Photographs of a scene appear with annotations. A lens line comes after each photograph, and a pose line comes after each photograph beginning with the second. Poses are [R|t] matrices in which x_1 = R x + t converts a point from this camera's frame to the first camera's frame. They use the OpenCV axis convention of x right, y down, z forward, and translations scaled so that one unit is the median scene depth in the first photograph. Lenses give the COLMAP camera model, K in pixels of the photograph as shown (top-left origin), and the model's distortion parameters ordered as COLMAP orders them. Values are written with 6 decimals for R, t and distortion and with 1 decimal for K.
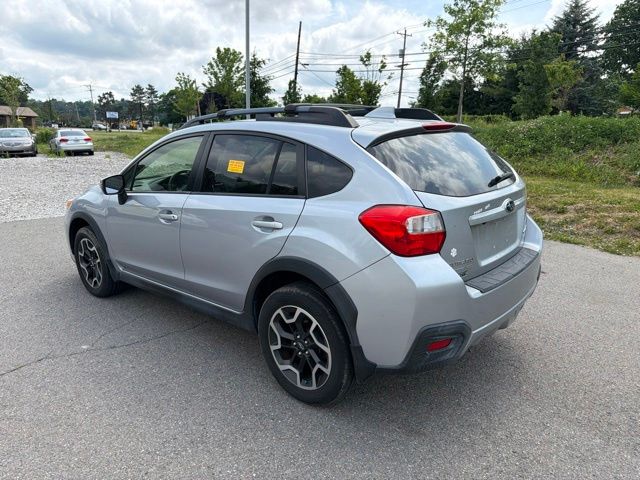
lens RADIAL K [[456.2, 0, 323.4], [0, 456.2, 244.4], [0, 0, 1]] dist [0.026957, -0.035593]
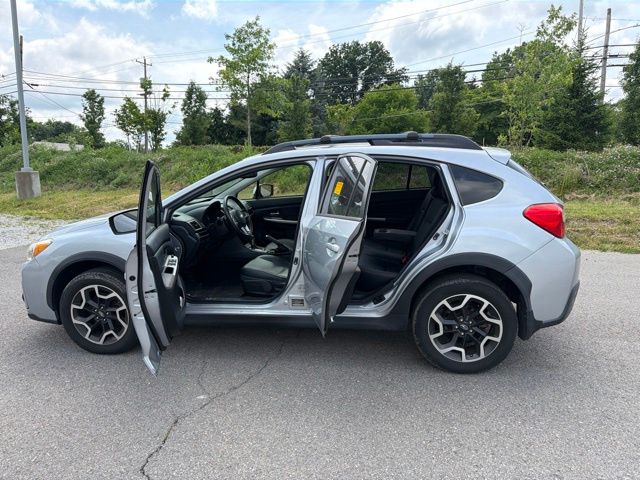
lens RADIAL K [[456.2, 0, 322.2], [0, 456.2, 240.0], [0, 0, 1]] dist [0.026957, -0.035593]
pose [[0.844970, -0.093758, 0.526532, -0.146251], [0.131070, 0.990793, -0.033913, -0.002297], [-0.518504, 0.097668, 0.849479, 0.020750]]
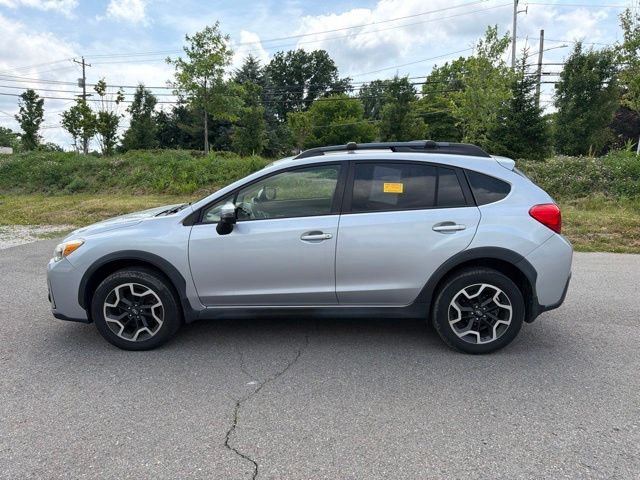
lens RADIAL K [[456.2, 0, 319.4], [0, 456.2, 242.9], [0, 0, 1]] dist [0.026957, -0.035593]
pose [[0.776226, -0.095708, 0.623148, -0.187482], [0.143072, 0.989364, -0.026263, -0.002986], [-0.614006, 0.109541, 0.781663, 0.028478]]
